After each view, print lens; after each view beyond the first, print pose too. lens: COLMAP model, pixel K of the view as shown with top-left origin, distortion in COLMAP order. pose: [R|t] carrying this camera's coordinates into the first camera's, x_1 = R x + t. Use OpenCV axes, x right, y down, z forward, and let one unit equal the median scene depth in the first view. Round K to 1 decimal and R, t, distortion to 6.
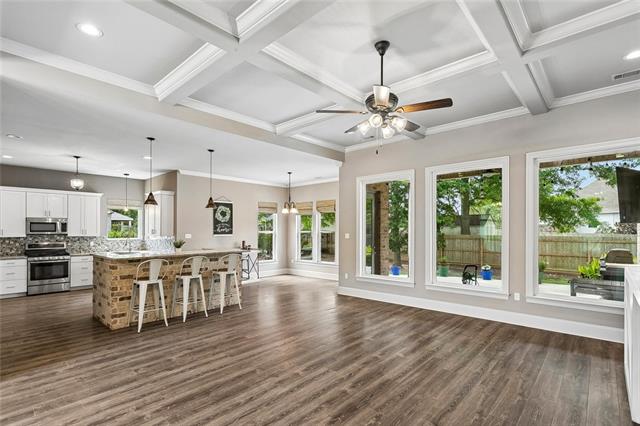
lens RADIAL K [[304.3, 0, 322.5], [0, 304.3, 226.0], [0, 0, 1]] dist [-0.002318, -0.000782]
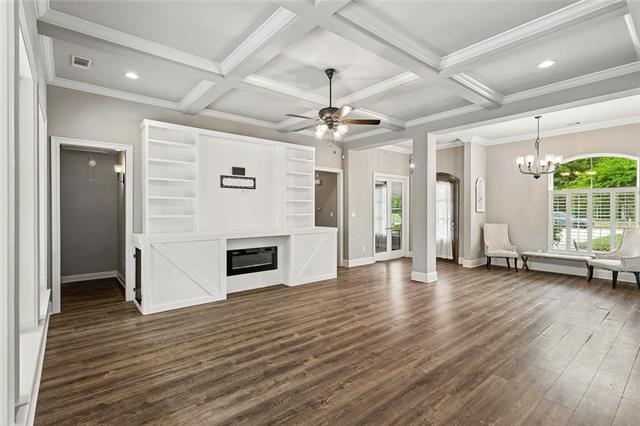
lens RADIAL K [[304.3, 0, 316.7], [0, 304.3, 214.3], [0, 0, 1]] dist [-0.002318, -0.000782]
pose [[-0.989096, 0.002156, 0.147255, 0.048941], [0.001937, 0.999997, -0.001627, 0.034827], [-0.147258, -0.001324, -0.989097, 2.204157]]
